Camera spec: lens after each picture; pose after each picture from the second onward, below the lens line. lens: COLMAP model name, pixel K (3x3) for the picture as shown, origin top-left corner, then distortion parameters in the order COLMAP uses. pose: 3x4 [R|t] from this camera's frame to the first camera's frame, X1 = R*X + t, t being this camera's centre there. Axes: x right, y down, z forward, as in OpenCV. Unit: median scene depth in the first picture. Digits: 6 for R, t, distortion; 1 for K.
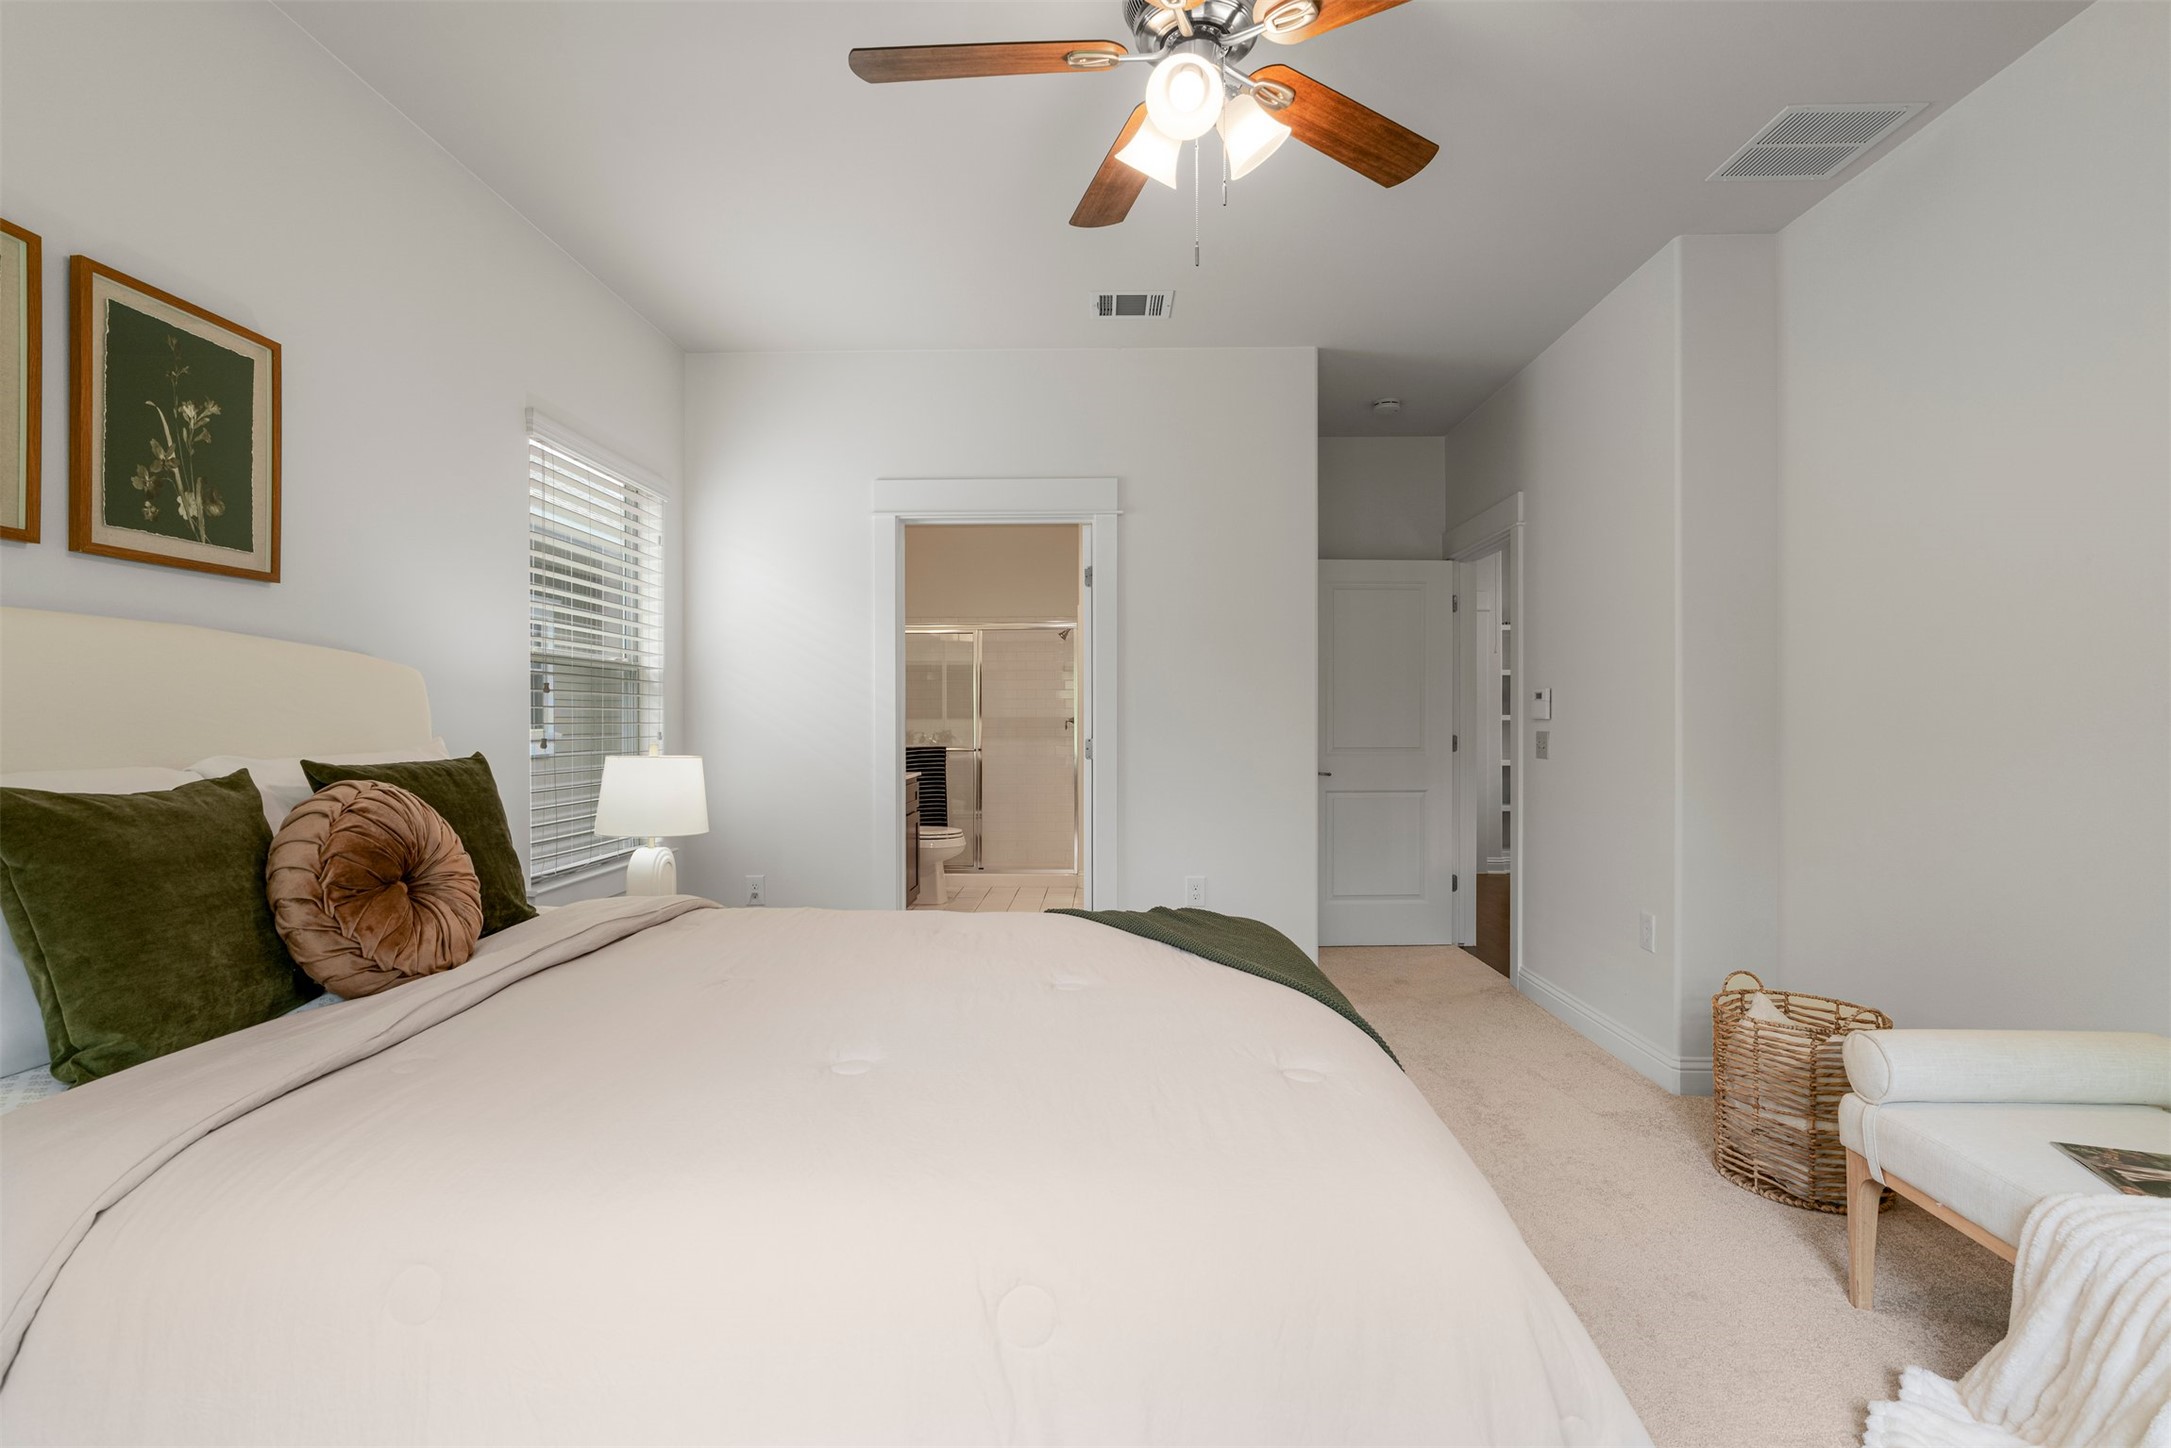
lens RADIAL K [[989.3, 0, 1084.2], [0, 989.3, 720.9], [0, 0, 1]] dist [-0.008350, 0.002212]
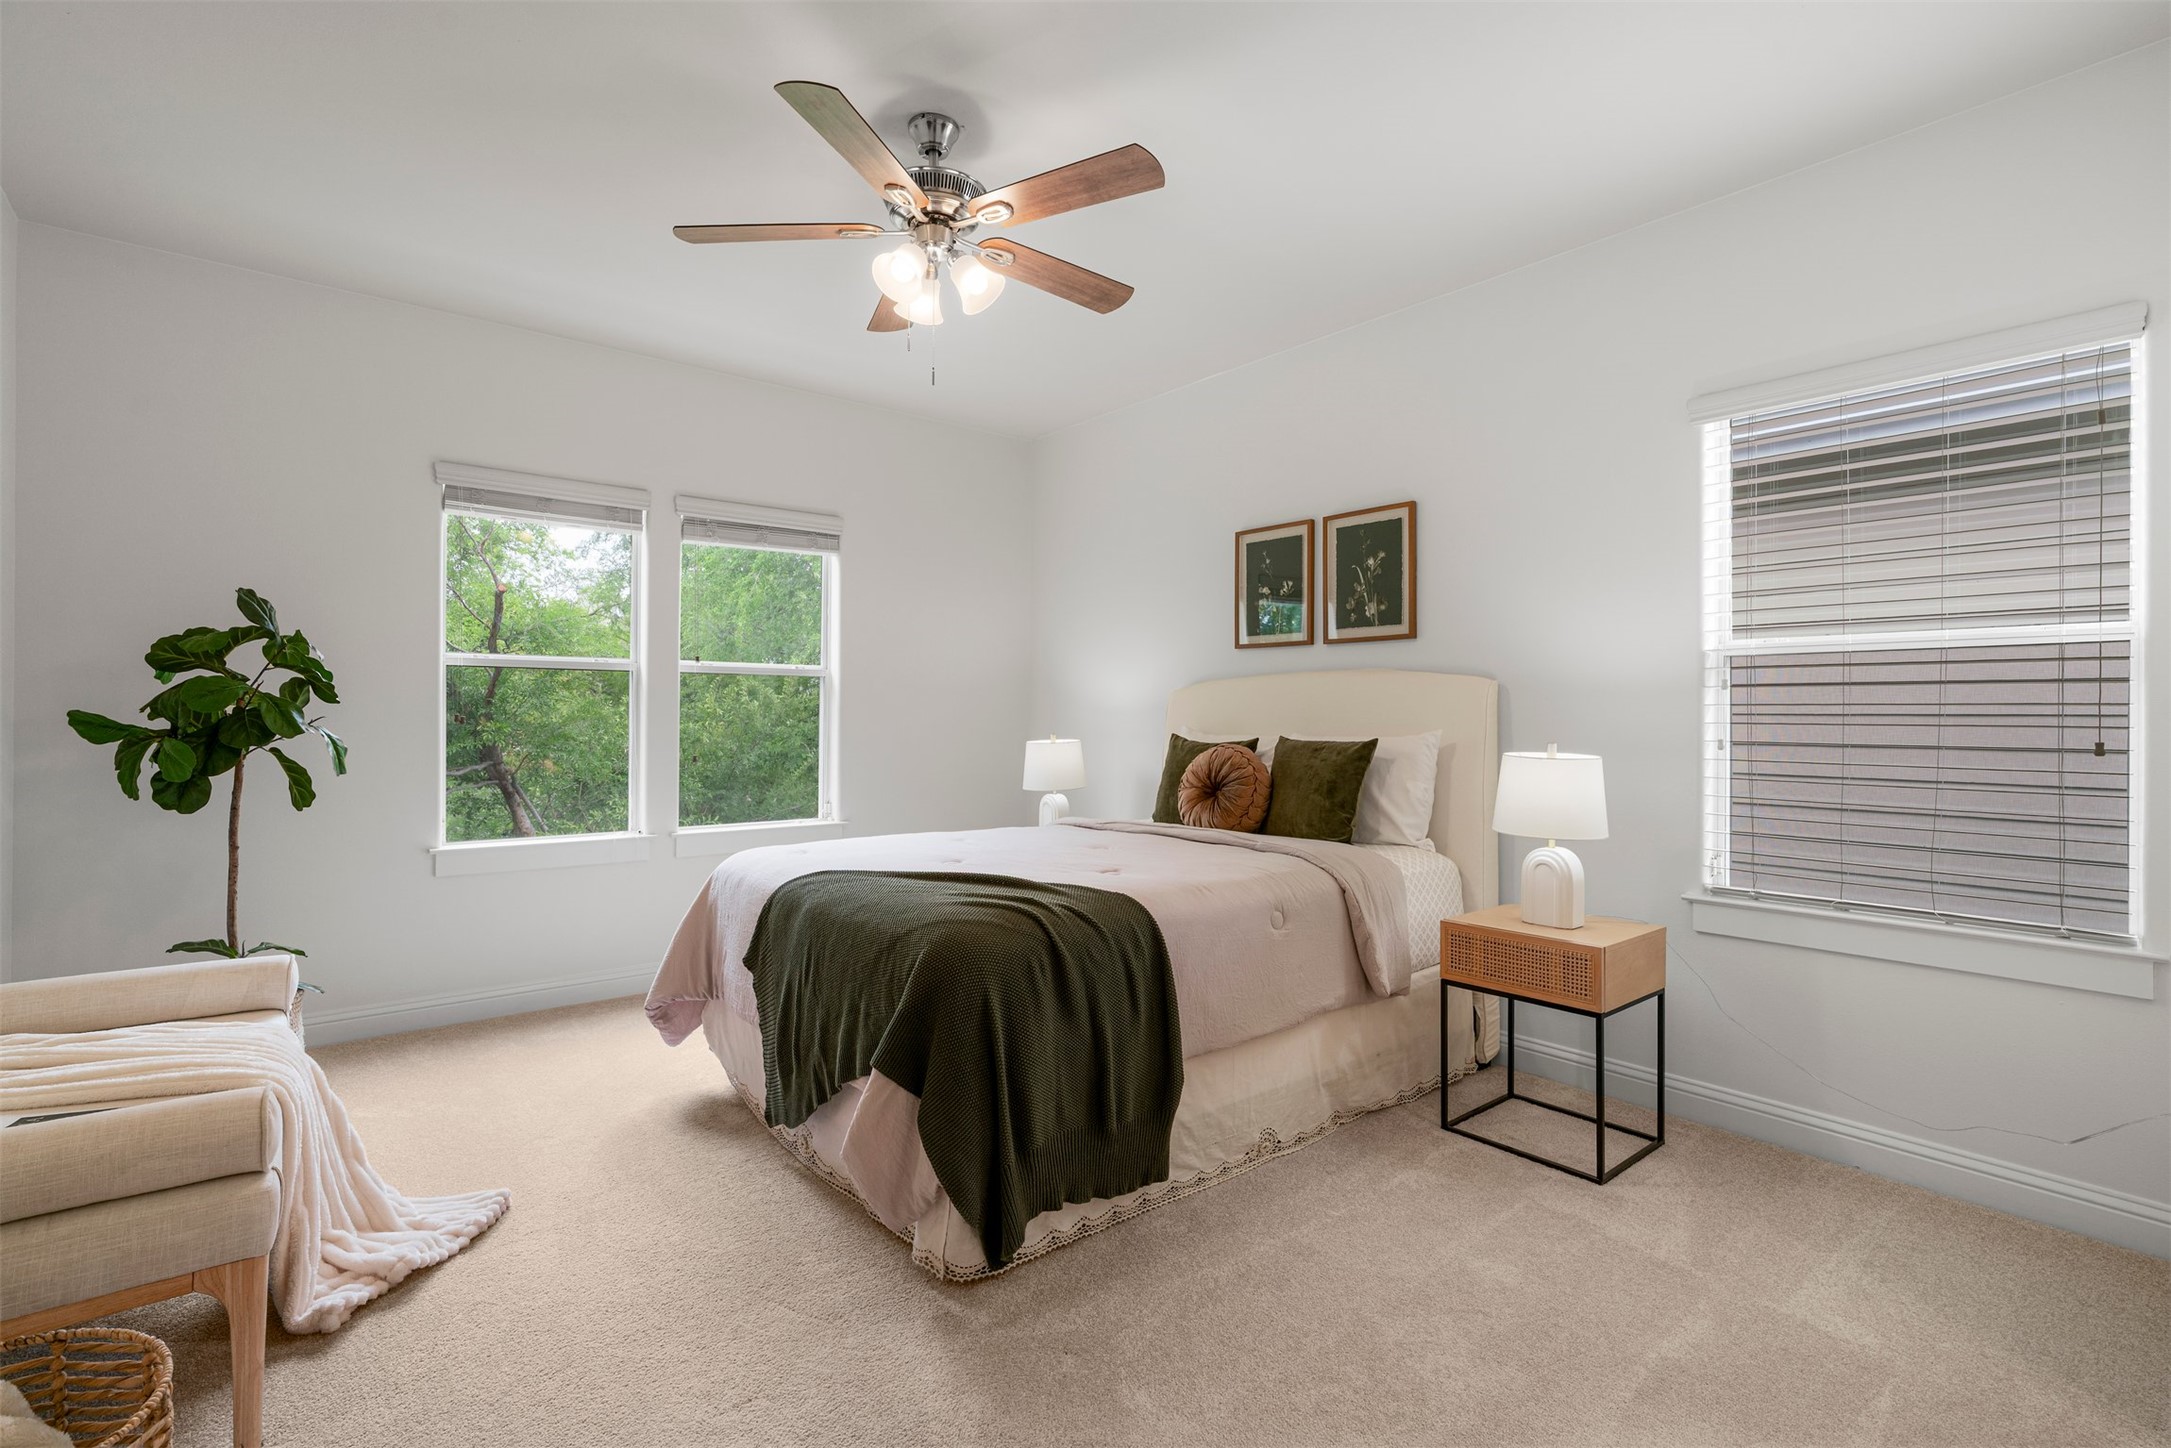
lens RADIAL K [[989.3, 0, 1083.6], [0, 989.3, 716.3], [0, 0, 1]] dist [-0.008350, 0.002212]
pose [[-0.747300, -0.004254, -0.664474, 0.837752], [-0.010386, 0.999932, 0.005279, -0.008492], [0.664406, 0.010846, -0.747293, 2.098874]]
